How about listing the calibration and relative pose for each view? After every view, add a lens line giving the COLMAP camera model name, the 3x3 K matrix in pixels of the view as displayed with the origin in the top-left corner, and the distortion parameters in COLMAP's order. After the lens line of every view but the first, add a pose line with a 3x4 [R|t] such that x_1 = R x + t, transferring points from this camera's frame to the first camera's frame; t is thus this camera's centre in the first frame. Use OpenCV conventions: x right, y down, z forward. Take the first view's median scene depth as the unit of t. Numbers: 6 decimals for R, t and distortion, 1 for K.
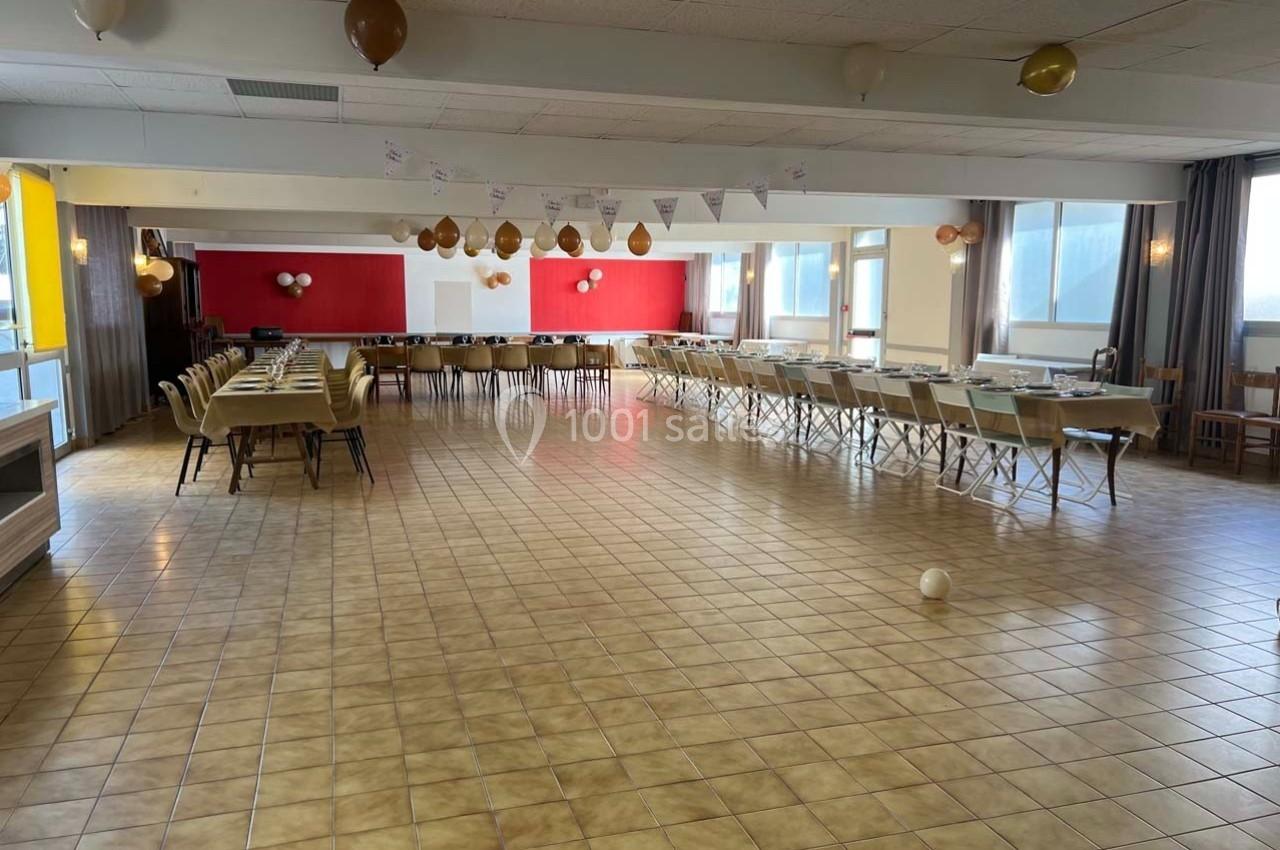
lens RADIAL K [[981.7, 0, 674.8], [0, 981.7, 419.3], [0, 0, 1]] dist [0.008925, 0.009141]
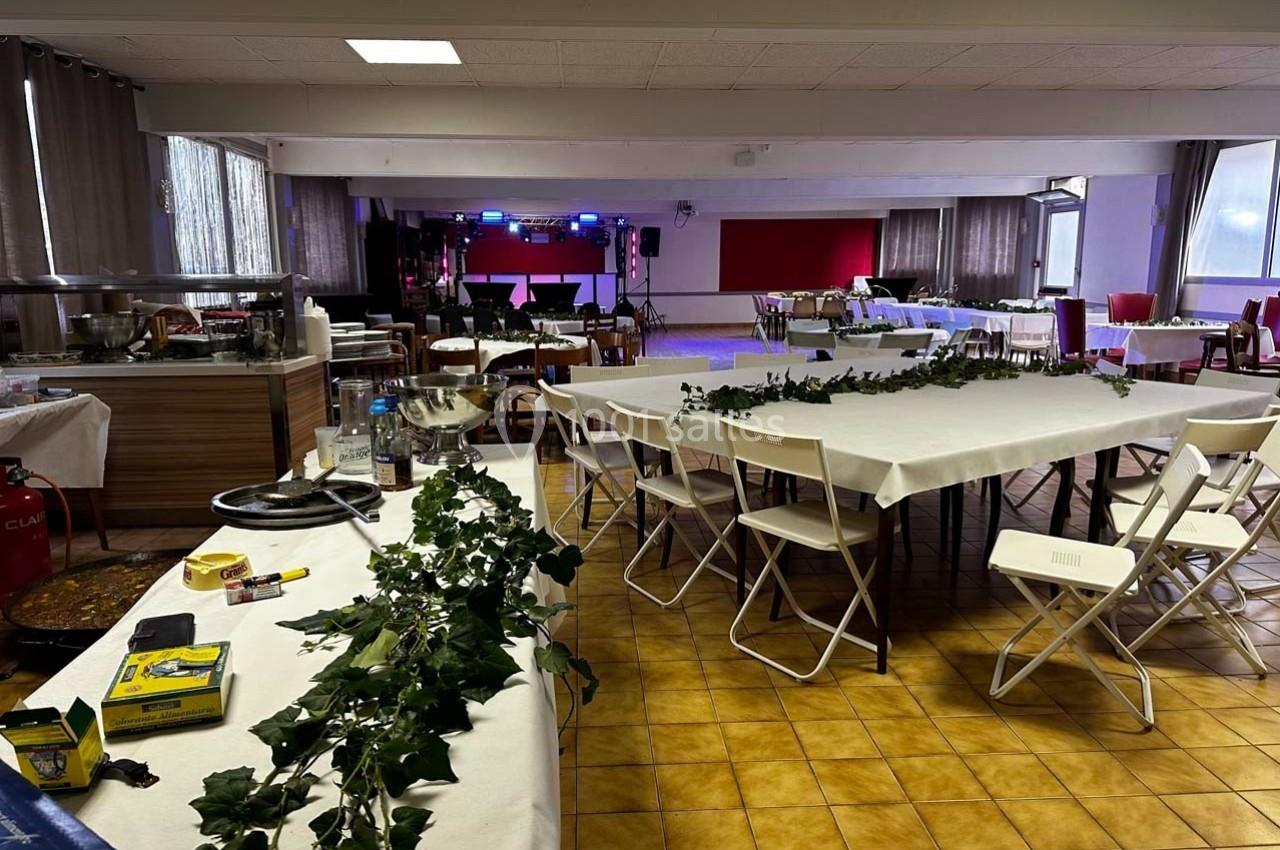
lens RADIAL K [[907.2, 0, 662.7], [0, 907.2, 429.5], [0, 0, 1]] dist [0.089188, -0.137836]
pose [[0.967783, 0.035921, -0.249210, 0.100850], [-0.021186, 0.997879, 0.061556, -0.000183], [0.250893, -0.054293, 0.966491, 0.079190]]
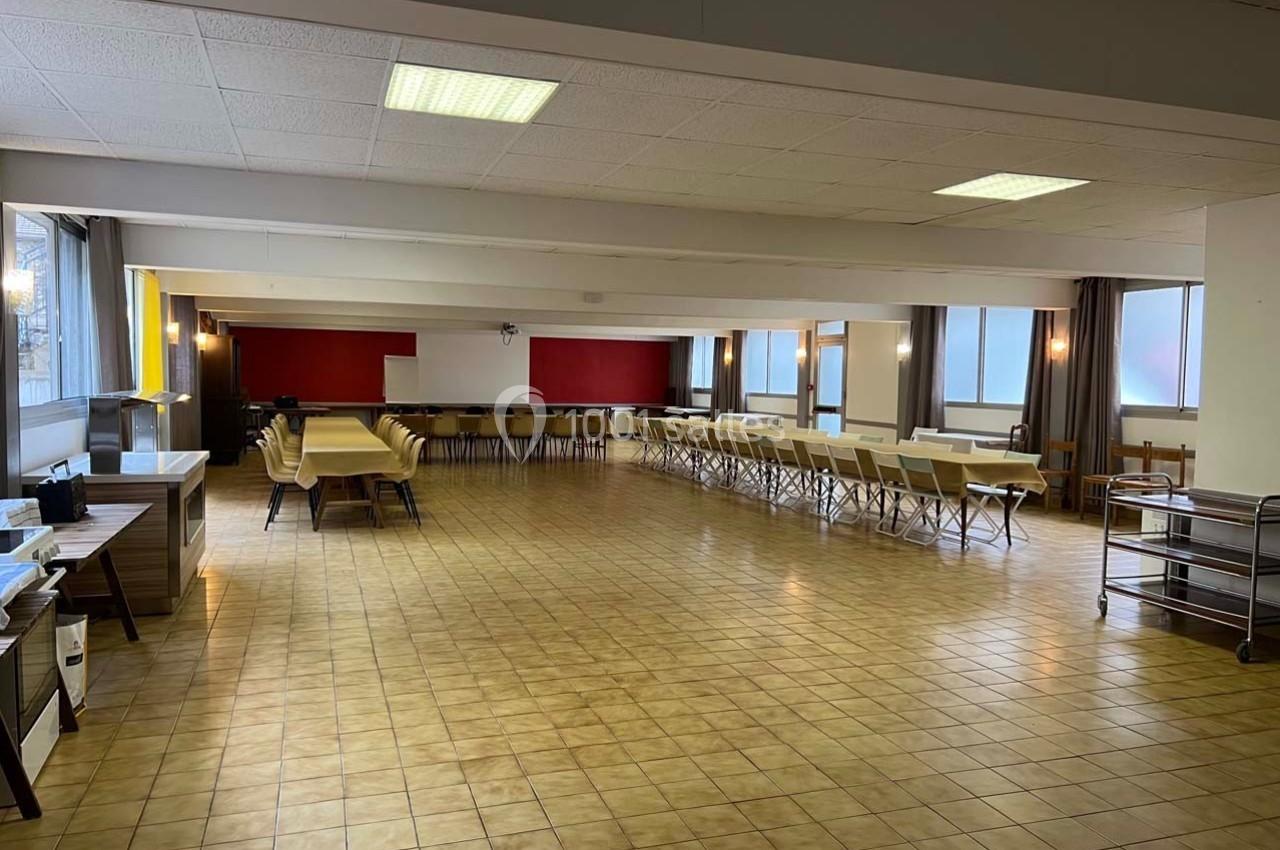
lens RADIAL K [[981.7, 0, 674.8], [0, 981.7, 419.3], [0, 0, 1]] dist [0.008925, 0.009141]
pose [[0.999612, 0.013608, 0.024322, -0.026702], [-0.011765, 0.997161, -0.074371, 0.022767], [-0.025265, 0.074056, 0.996934, -0.277787]]
